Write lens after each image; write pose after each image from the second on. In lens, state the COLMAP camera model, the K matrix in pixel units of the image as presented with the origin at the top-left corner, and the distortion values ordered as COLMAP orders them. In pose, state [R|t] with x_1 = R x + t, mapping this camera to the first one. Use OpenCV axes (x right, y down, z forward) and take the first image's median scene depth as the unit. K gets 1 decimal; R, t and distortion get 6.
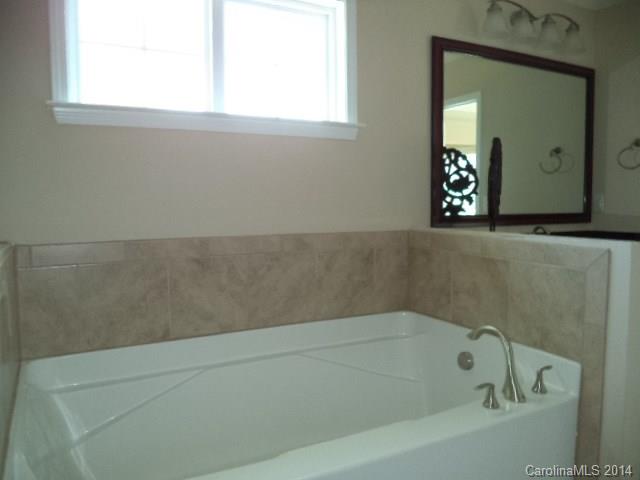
lens RADIAL K [[510.3, 0, 320.0], [0, 510.3, 240.0], [0, 0, 1]] dist [-0.052612, 0.001257]
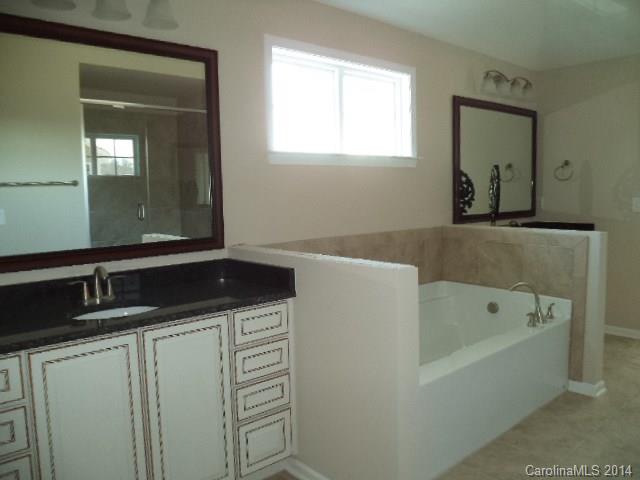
lens RADIAL K [[510.3, 0, 320.0], [0, 510.3, 240.0], [0, 0, 1]] dist [-0.052612, 0.001257]
pose [[0.974652, -0.035603, 0.220873, -0.529455], [0.030849, 0.999213, 0.024937, -0.029542], [-0.221587, -0.017491, 0.974984, -0.393439]]
